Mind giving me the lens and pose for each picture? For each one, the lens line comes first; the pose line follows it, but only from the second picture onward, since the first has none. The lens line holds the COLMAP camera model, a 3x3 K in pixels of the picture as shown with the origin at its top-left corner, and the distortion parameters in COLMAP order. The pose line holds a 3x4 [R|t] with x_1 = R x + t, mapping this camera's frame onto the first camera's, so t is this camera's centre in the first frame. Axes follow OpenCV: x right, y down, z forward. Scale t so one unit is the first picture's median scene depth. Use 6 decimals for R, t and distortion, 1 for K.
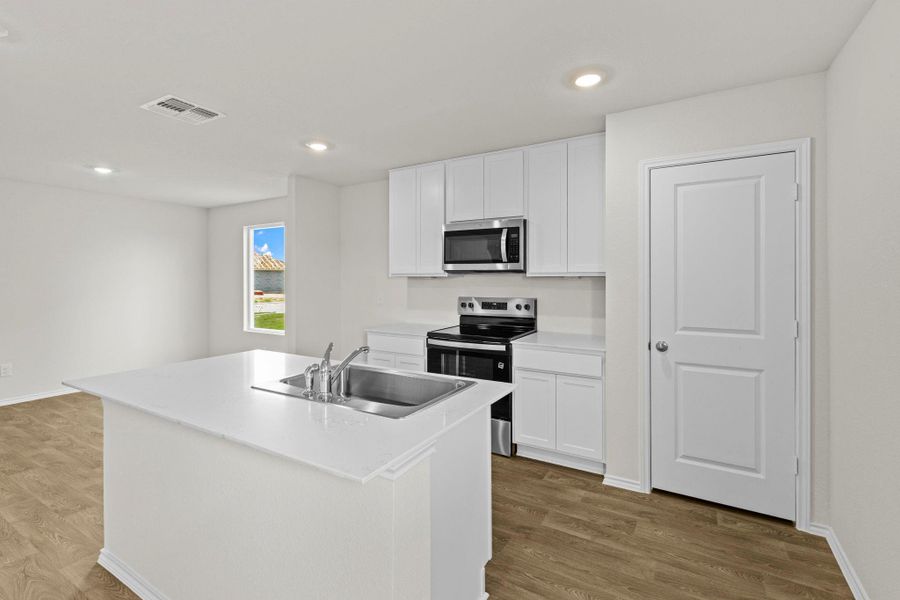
lens RADIAL K [[401.8, 0, 460.0], [0, 401.8, 284.1], [0, 0, 1]] dist [0.003265, -0.000873]
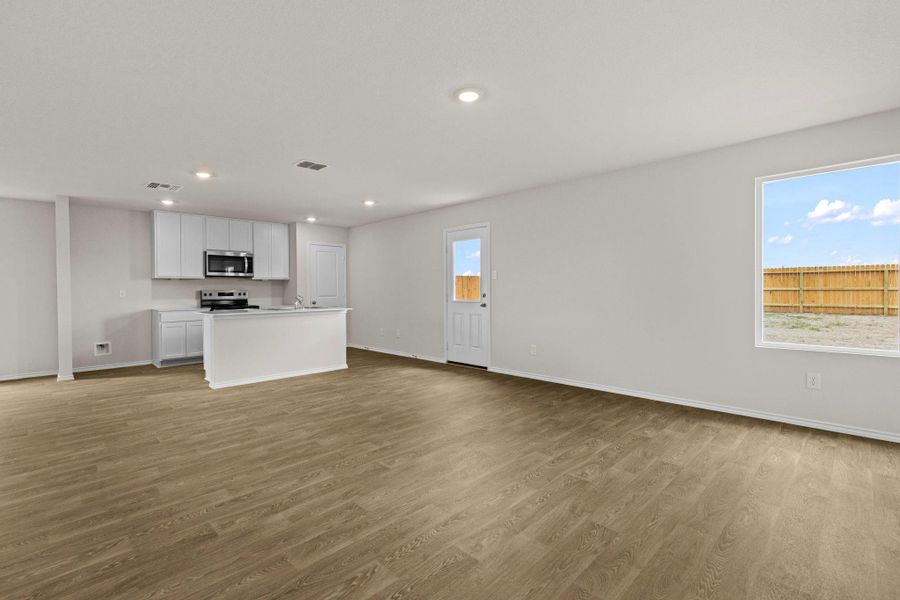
lens RADIAL K [[401.8, 0, 445.5], [0, 401.8, 294.9], [0, 0, 1]] dist [0.003265, -0.000873]
pose [[0.286105, -0.018463, 0.958020, -1.630997], [0.016531, 0.999761, 0.014331, 0.051953], [-0.958056, 0.011737, 0.286342, -0.644887]]
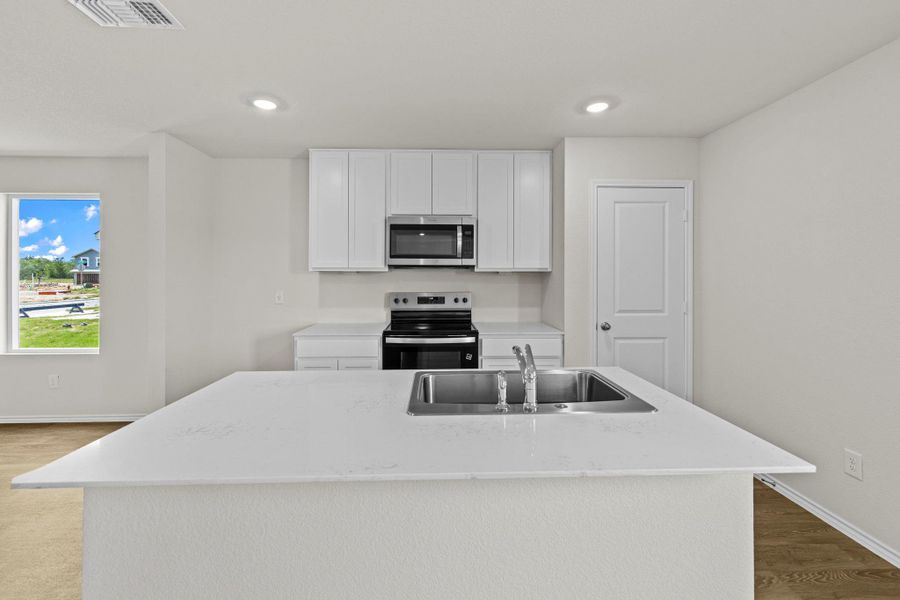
lens RADIAL K [[362.6, 0, 443.2], [0, 362.6, 278.3], [0, 0, 1]] dist [0.004127, 0.000583]
pose [[0.849626, -0.006459, 0.527347, -0.411921], [0.007065, 0.999975, 0.000866, -0.002334], [-0.527339, 0.002989, 0.849650, 0.216062]]
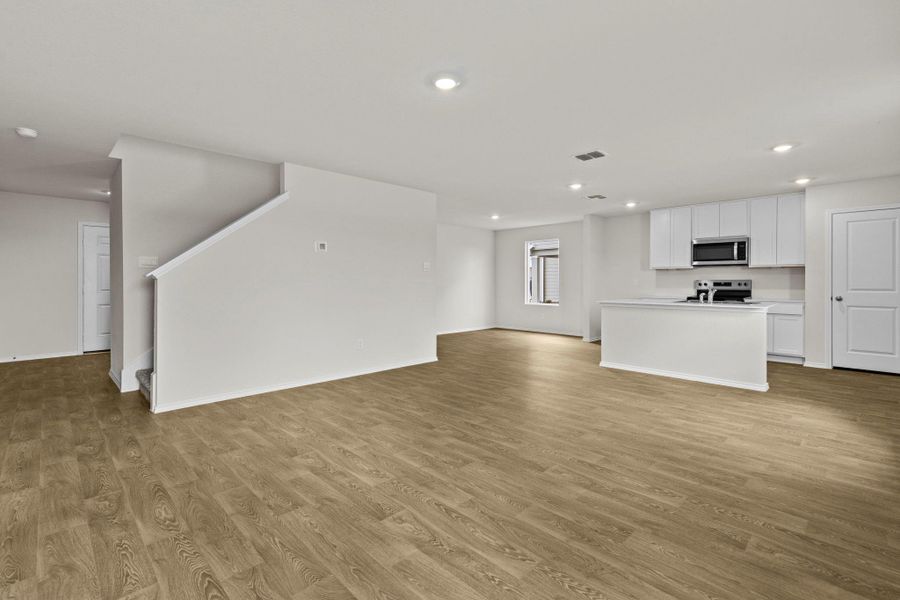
lens RADIAL K [[401.8, 0, 448.7], [0, 401.8, 286.1], [0, 0, 1]] dist [0.003265, -0.000873]
pose [[0.963135, -0.000404, -0.269019, -0.674285], [0.001551, 0.999991, 0.004052, 0.058573], [0.269015, -0.004320, 0.963126, -1.184647]]
